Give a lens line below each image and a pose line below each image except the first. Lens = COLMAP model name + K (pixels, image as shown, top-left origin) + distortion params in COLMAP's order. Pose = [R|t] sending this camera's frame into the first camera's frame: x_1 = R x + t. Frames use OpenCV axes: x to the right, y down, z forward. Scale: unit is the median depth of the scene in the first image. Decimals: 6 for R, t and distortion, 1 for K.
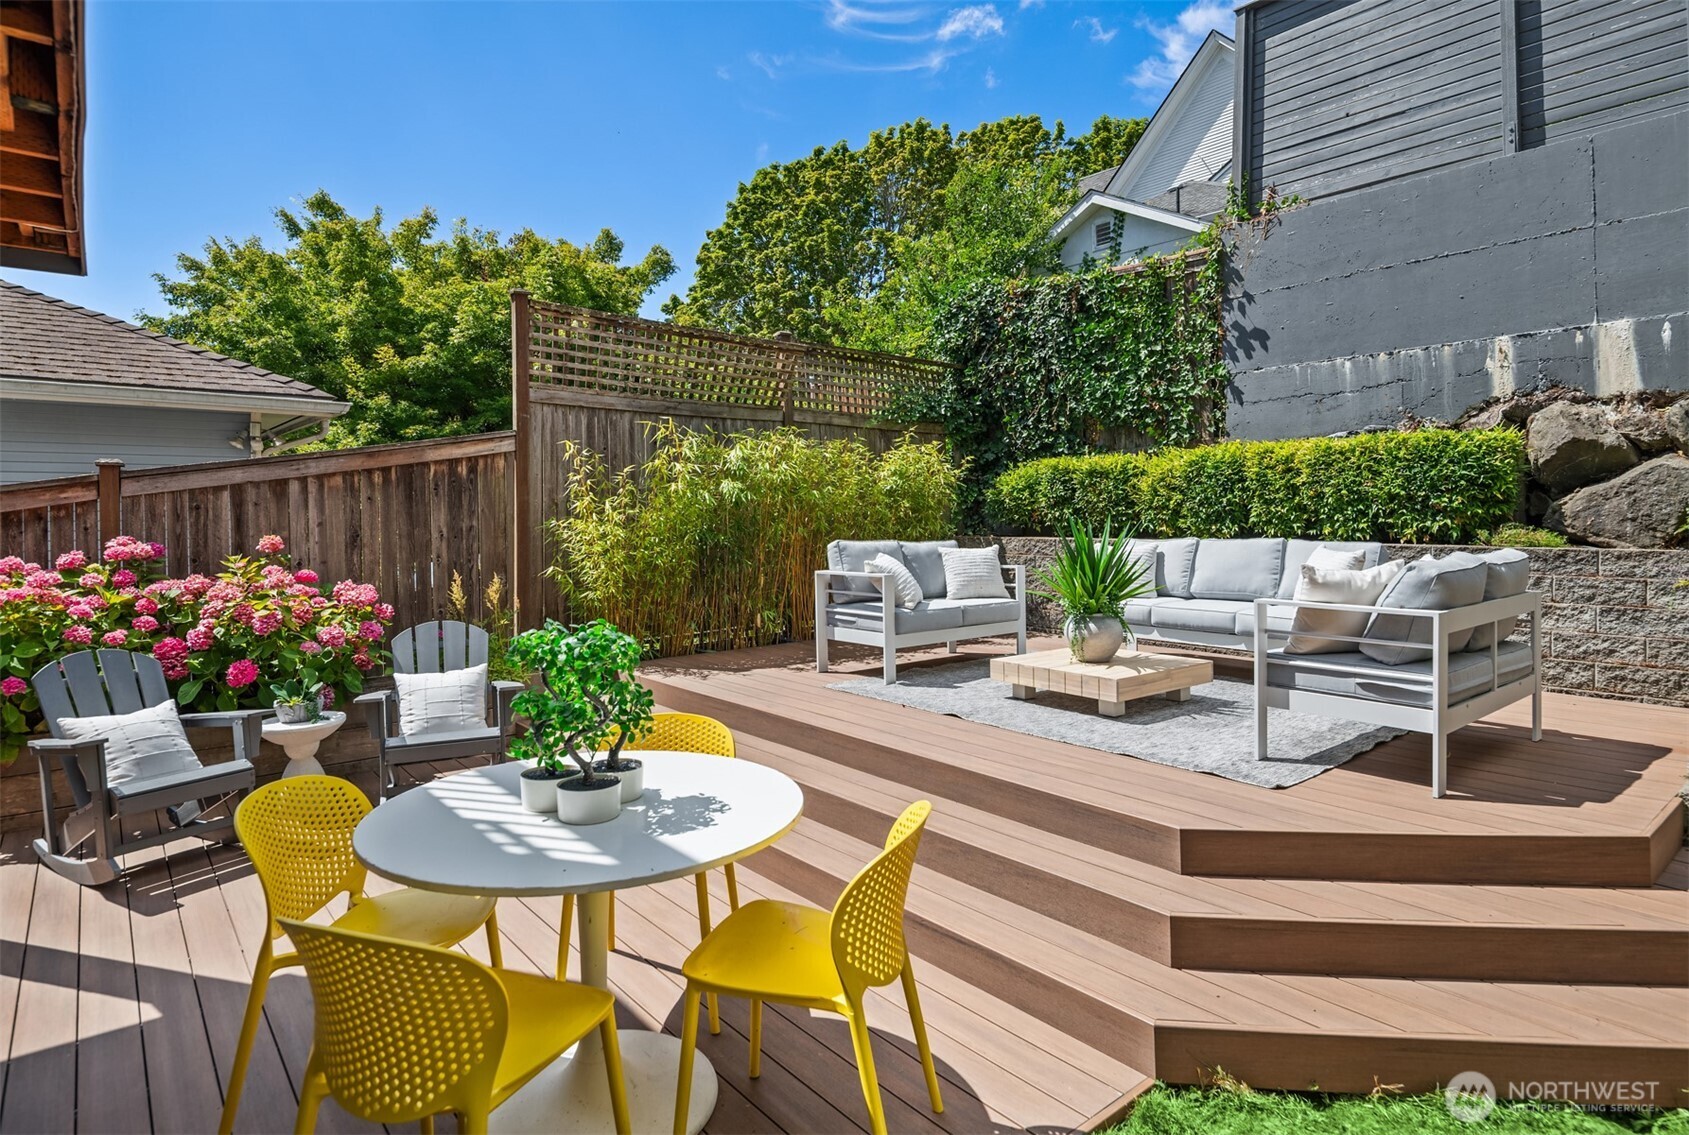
lens RADIAL K [[930.0, 0, 856.8], [0, 930.0, 539.2], [0, 0, 1]] dist [-0.003211, -0.001215]
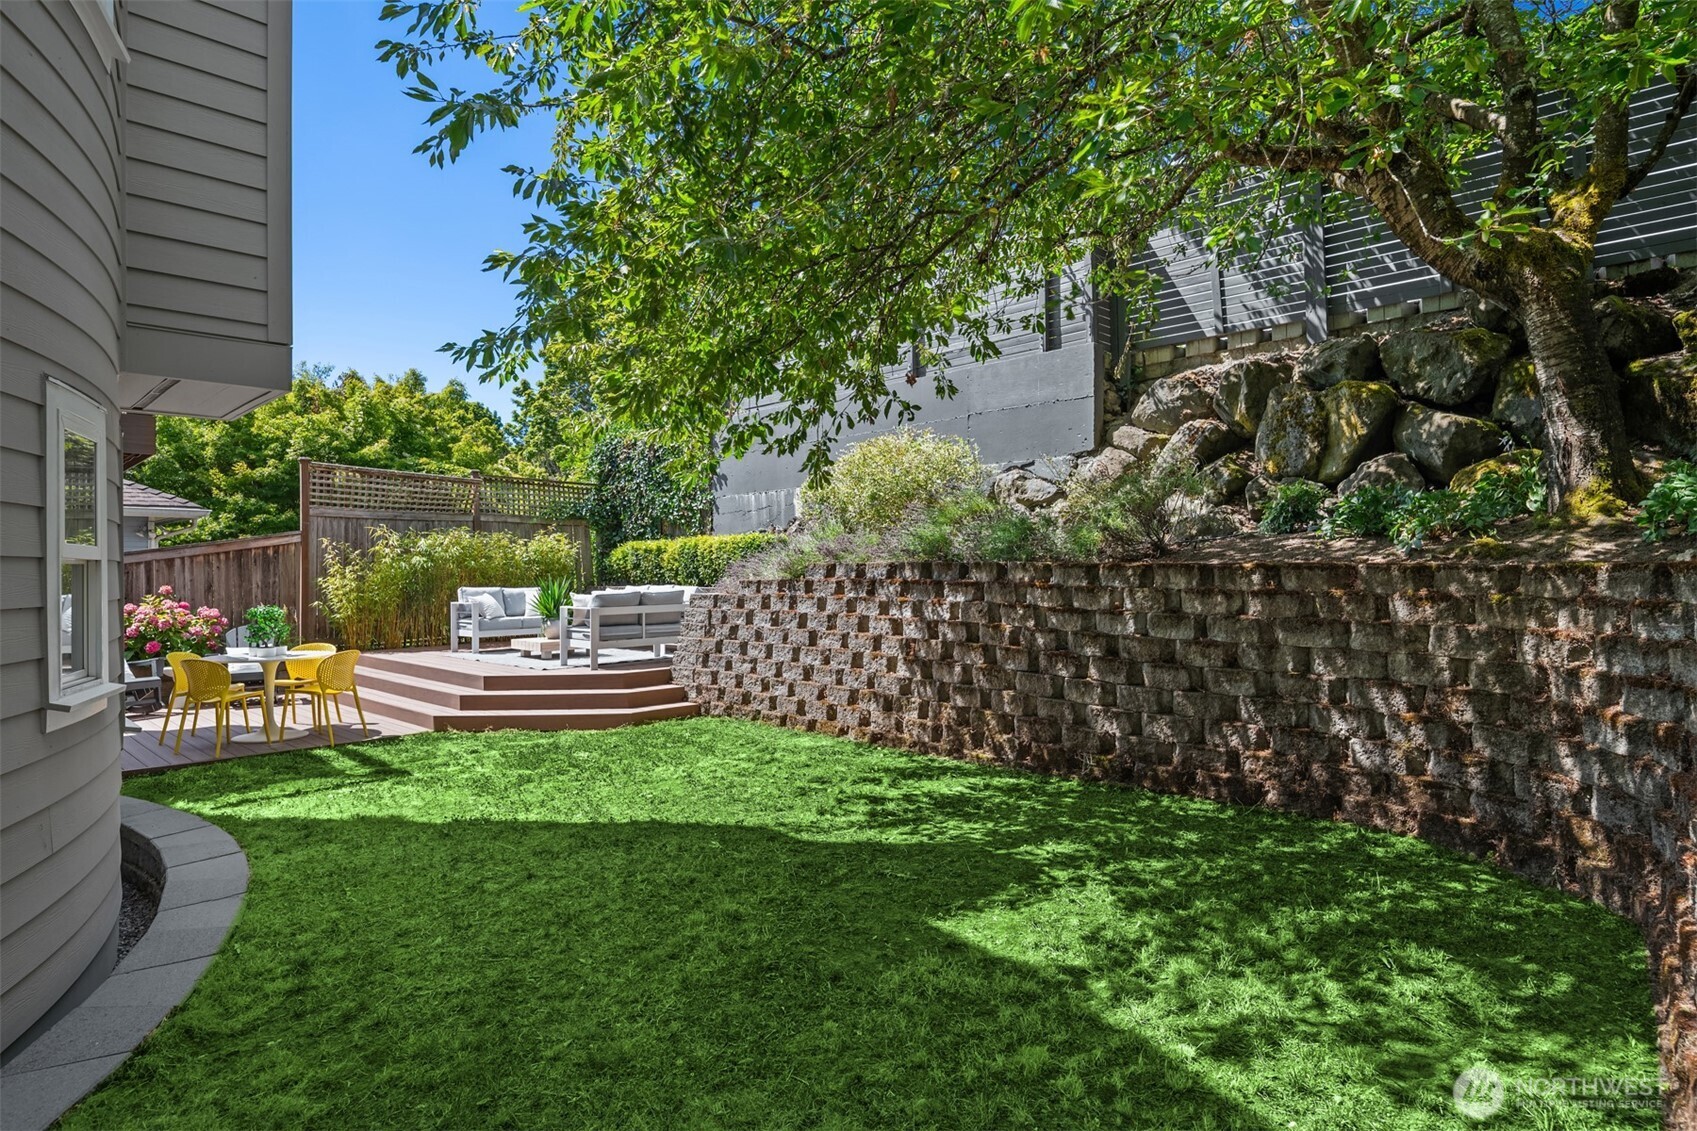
lens RADIAL K [[988.2, 0, 910.4], [0, 988.2, 577.5], [0, 0, 1]] dist [0.000387, -0.000660]
pose [[0.994751, -0.003875, 0.102251, 0.594151], [0.005706, 0.999828, -0.017624, 0.019187], [-0.102165, 0.018115, 0.994603, -1.016392]]
